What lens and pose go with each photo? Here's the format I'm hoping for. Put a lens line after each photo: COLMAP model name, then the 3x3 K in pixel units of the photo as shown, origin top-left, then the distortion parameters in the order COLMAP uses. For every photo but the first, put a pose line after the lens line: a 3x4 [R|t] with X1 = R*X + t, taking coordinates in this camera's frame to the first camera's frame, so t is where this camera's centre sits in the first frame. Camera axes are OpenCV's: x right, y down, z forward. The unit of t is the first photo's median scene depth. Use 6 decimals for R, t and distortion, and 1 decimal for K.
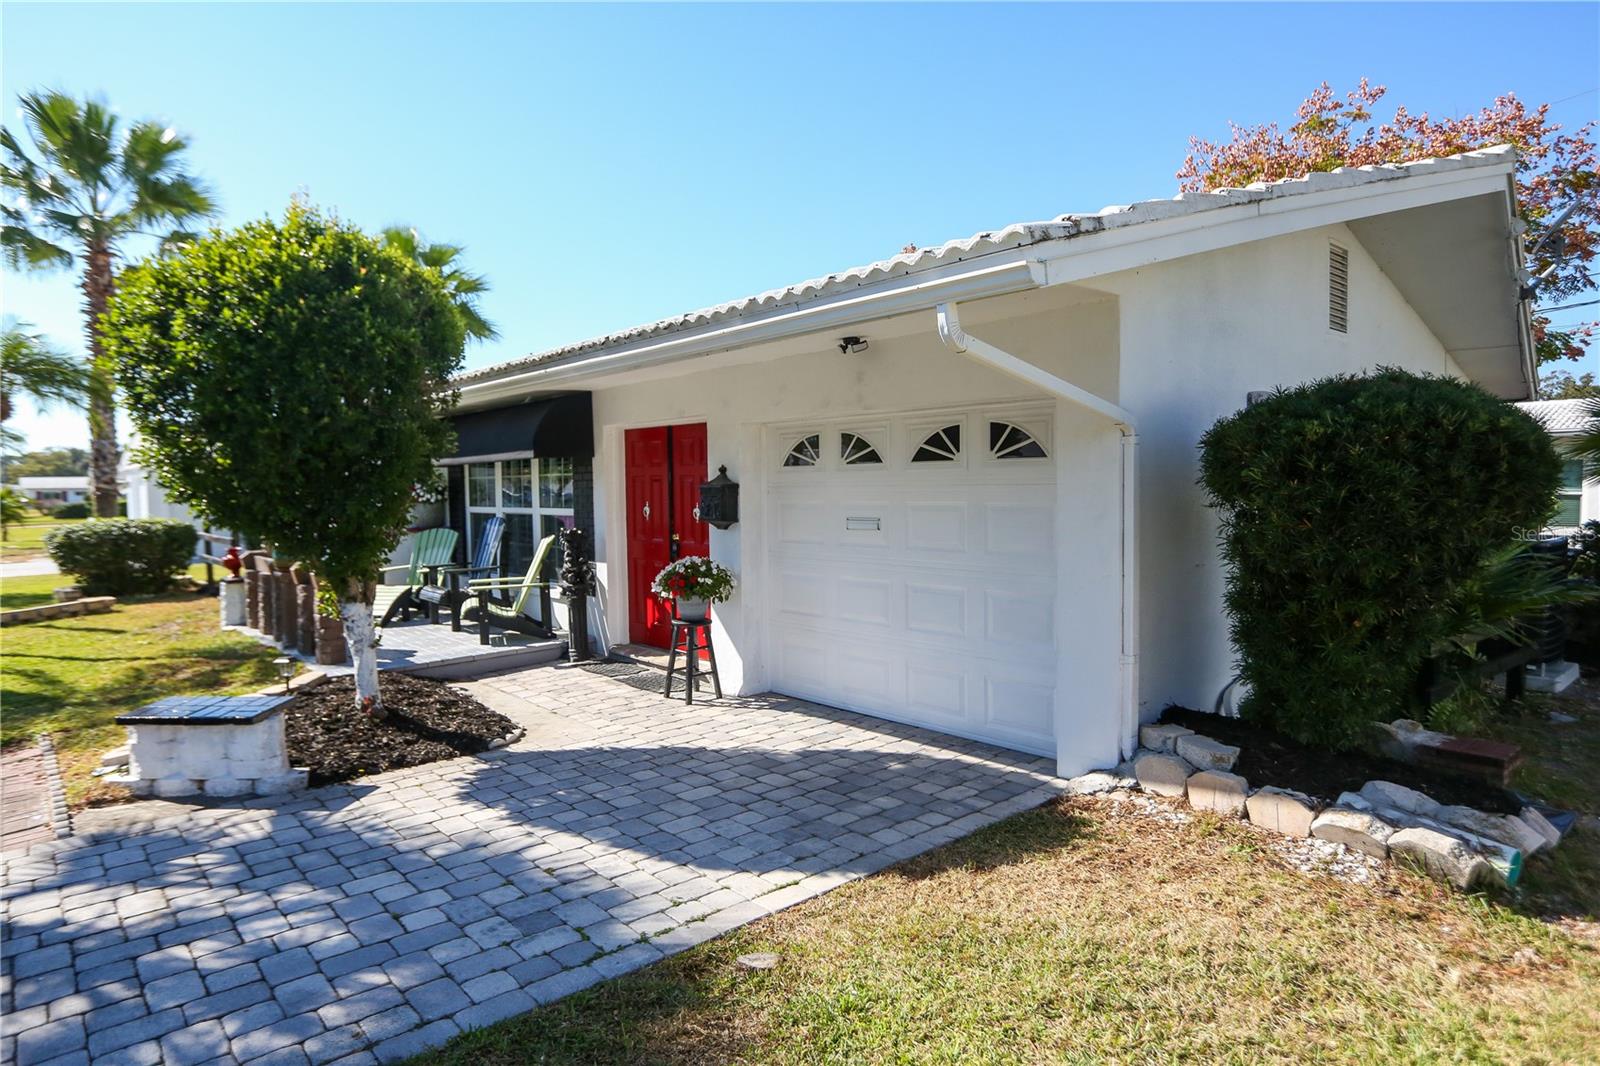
lens RADIAL K [[945.5, 0, 800.0], [0, 945.5, 533.0], [0, 0, 1]] dist [-0.022050, 0.001490]
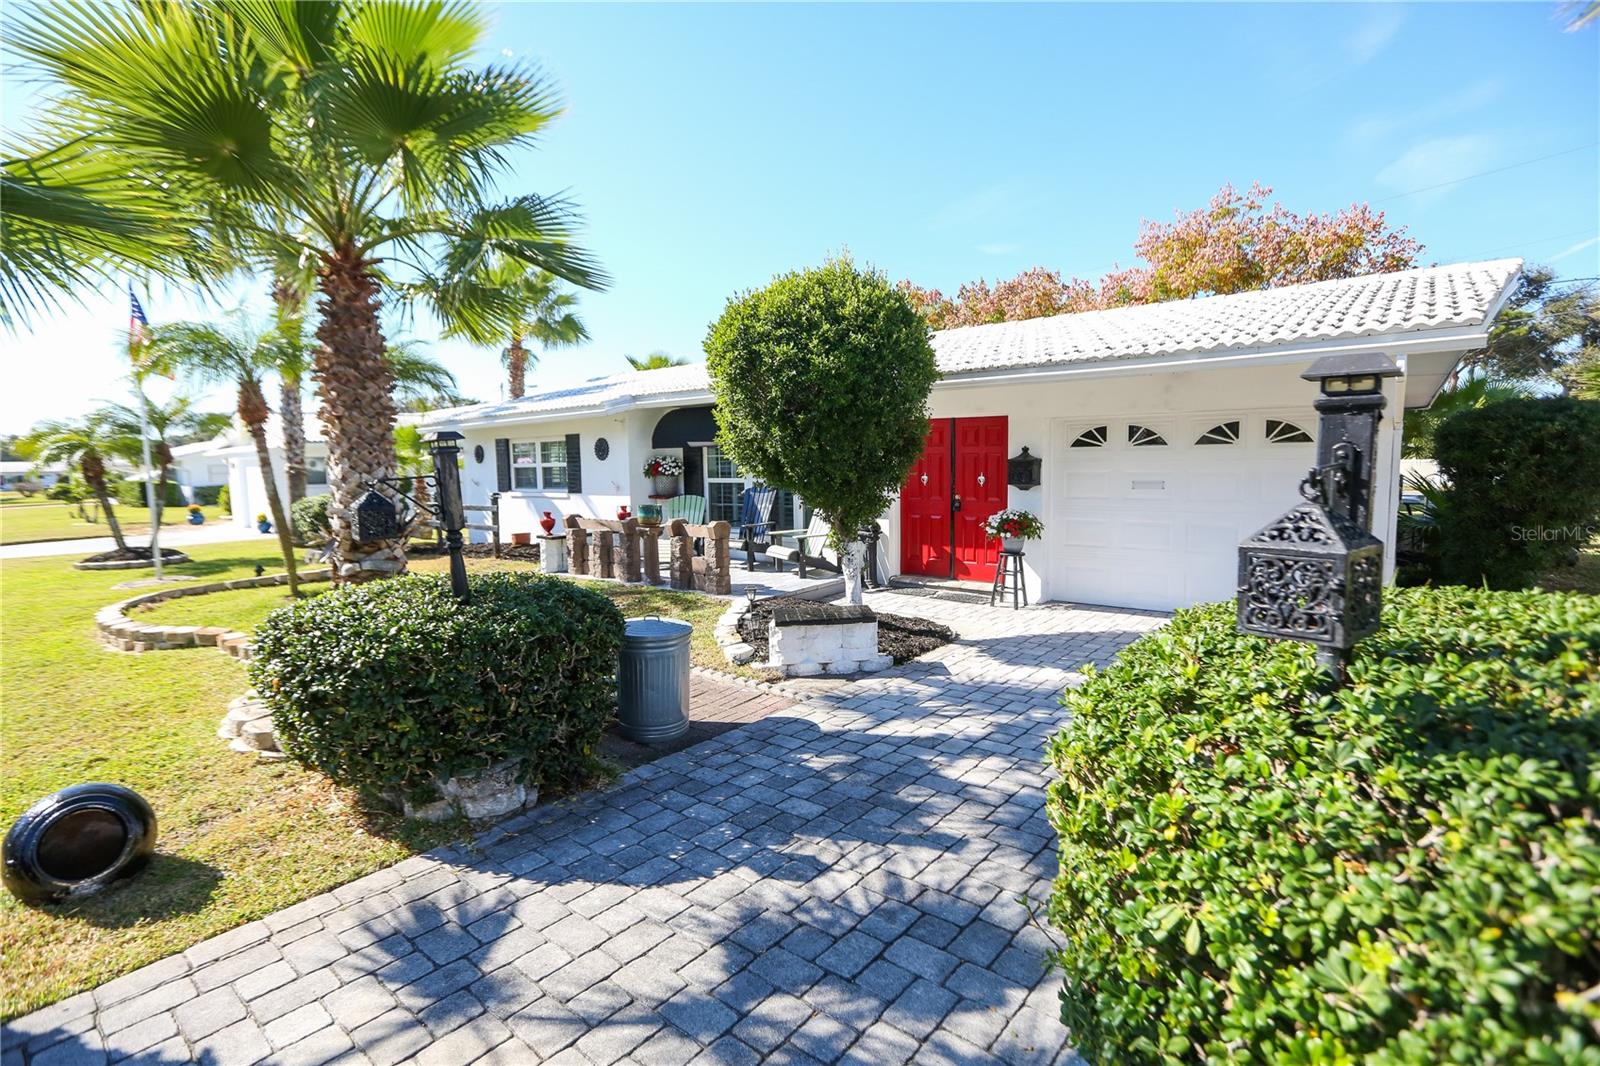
lens RADIAL K [[763.7, 0, 798.3], [0, 763.7, 539.3], [0, 0, 1]] dist [-0.067416, 0.034905]
pose [[0.986246, -0.018545, 0.164243, -0.631202], [0.010940, 0.998831, 0.047091, 0.013111], [-0.164925, -0.044646, 0.985295, -0.100830]]
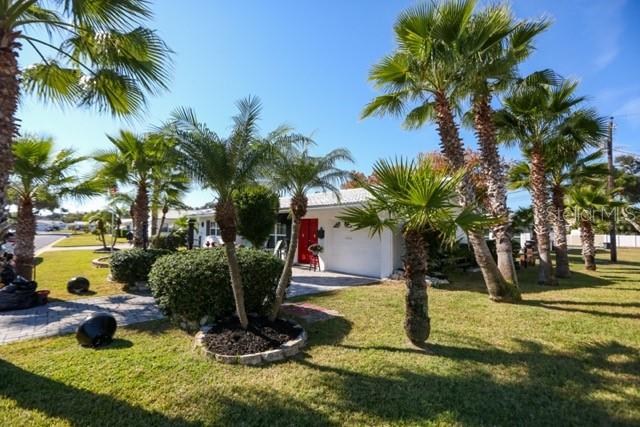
lens RADIAL K [[305.5, 0, 319.3], [0, 305.5, 216.0], [0, 0, 1]] dist [-0.067416, 0.034905]
pose [[0.999387, 0.026984, 0.022305, -0.134832], [-0.024626, 0.994683, -0.099992, 0.040059], [-0.024884, 0.099382, 0.994738, -0.727804]]
